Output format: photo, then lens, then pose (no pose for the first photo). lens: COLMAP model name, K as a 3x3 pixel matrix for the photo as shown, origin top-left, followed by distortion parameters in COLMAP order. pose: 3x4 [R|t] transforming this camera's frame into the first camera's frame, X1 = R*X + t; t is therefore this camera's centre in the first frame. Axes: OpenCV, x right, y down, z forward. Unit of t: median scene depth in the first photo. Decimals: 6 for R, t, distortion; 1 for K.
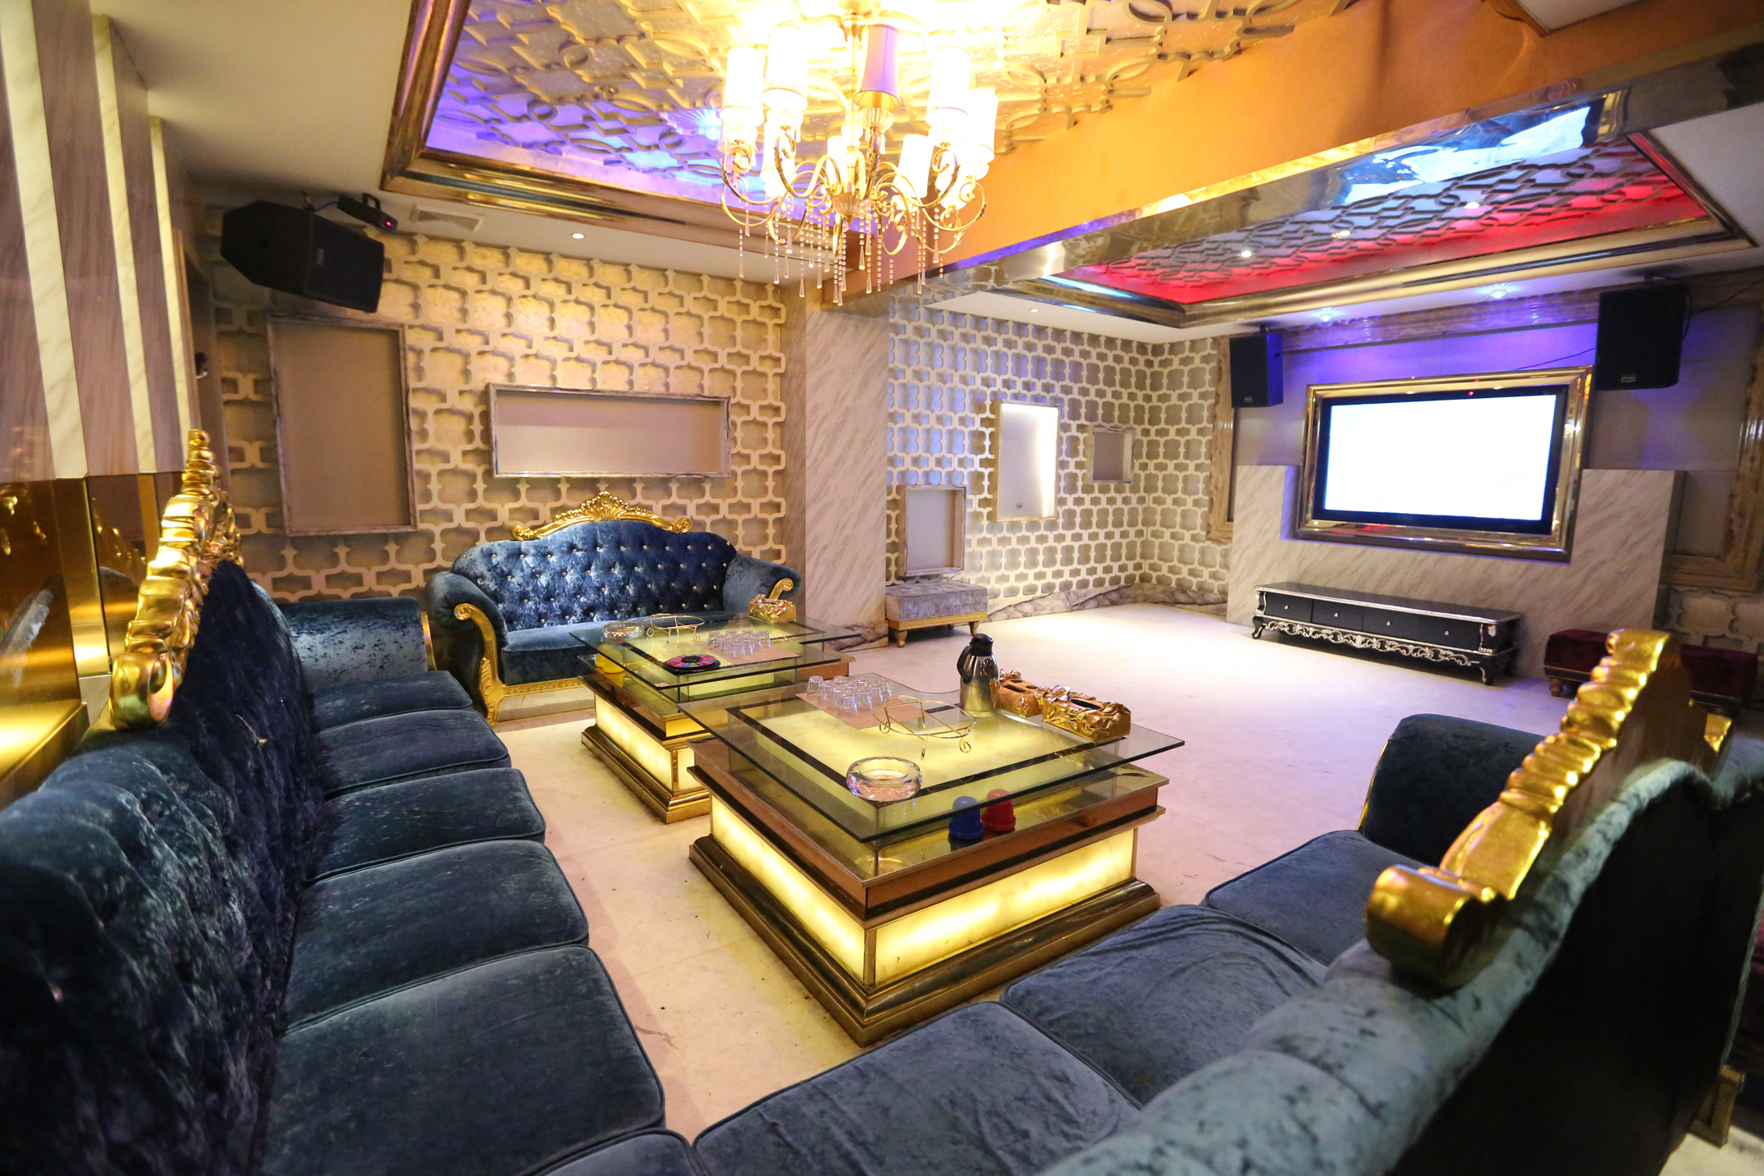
lens RADIAL K [[798.1, 0, 883.3], [0, 798.1, 582.3], [0, 0, 1]] dist [-0.045730, 0.012233]
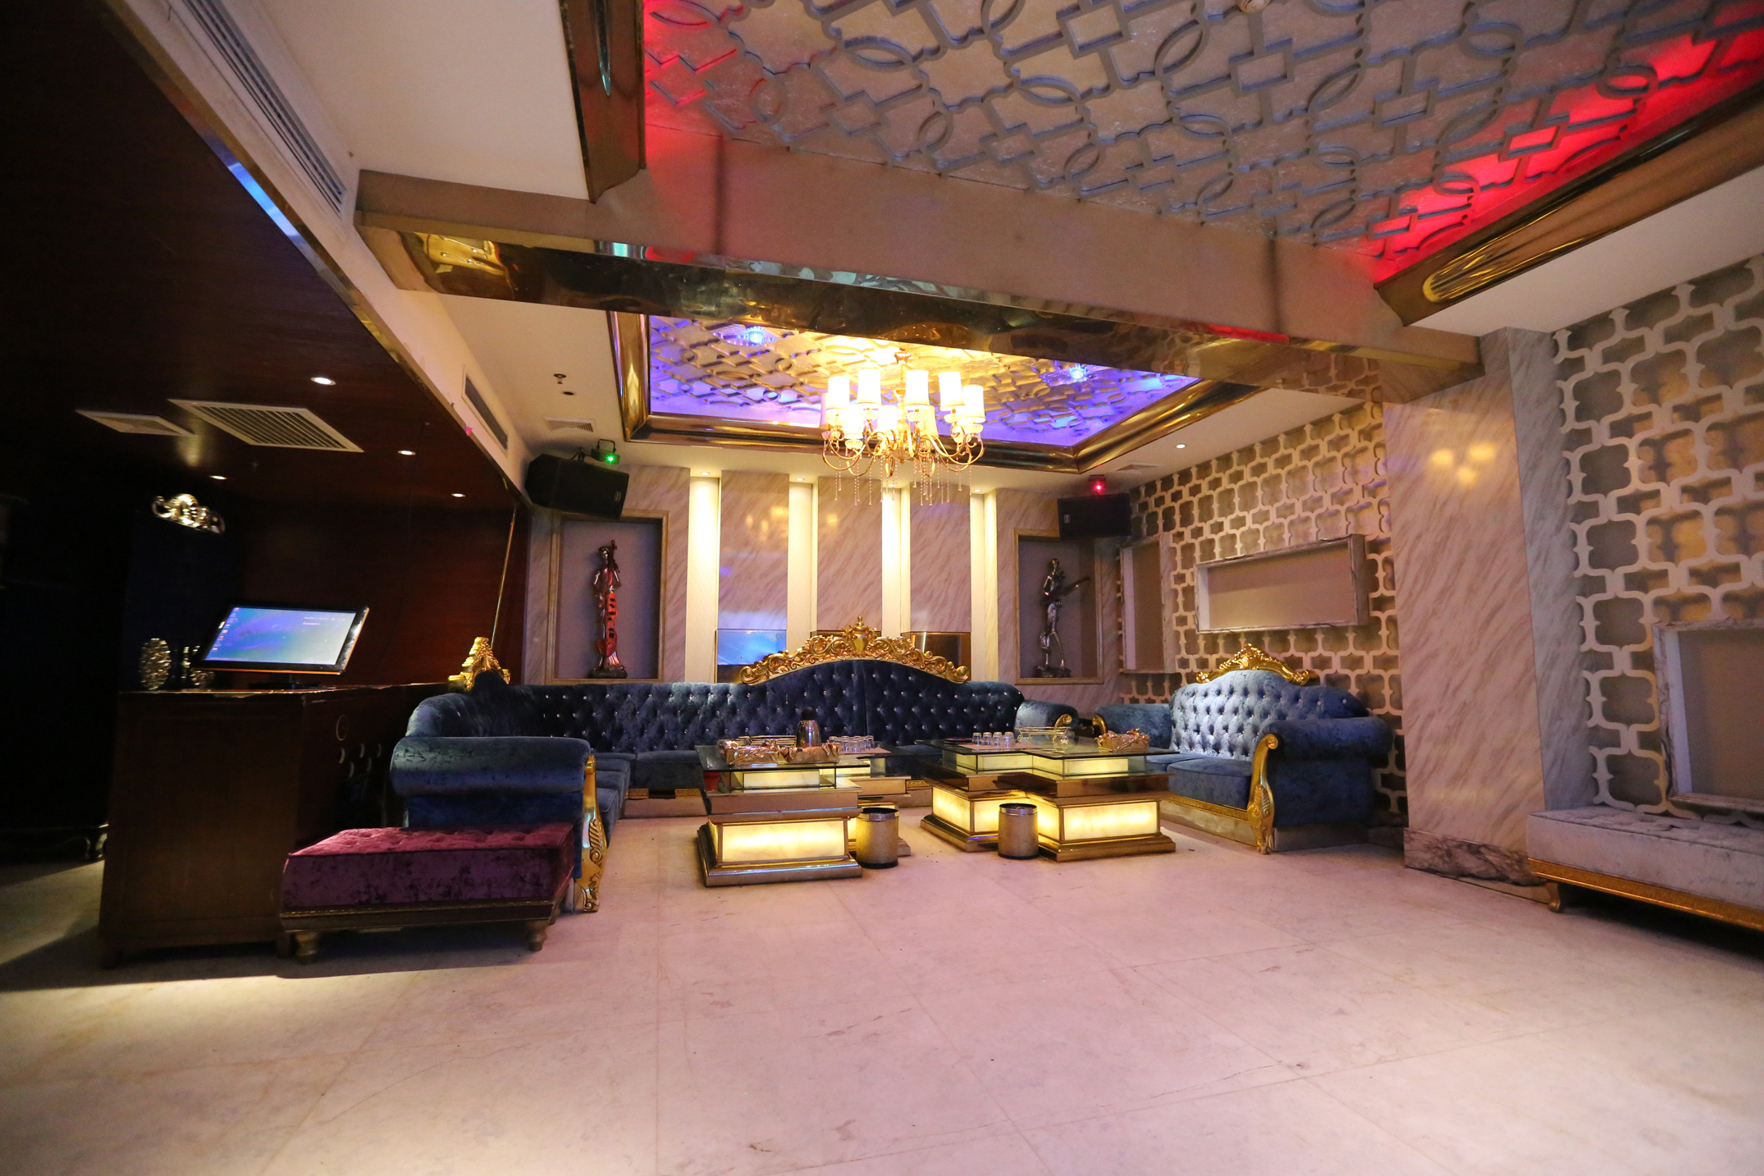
lens RADIAL K [[798.1, 0, 882.5], [0, 798.1, 582.6], [0, 0, 1]] dist [-0.045730, 0.012233]
pose [[-0.324538, -0.110480, -0.939398, 0.811972], [-0.144200, 0.987325, -0.066299, -0.049244], [0.934816, 0.113945, -0.336356, 0.831163]]
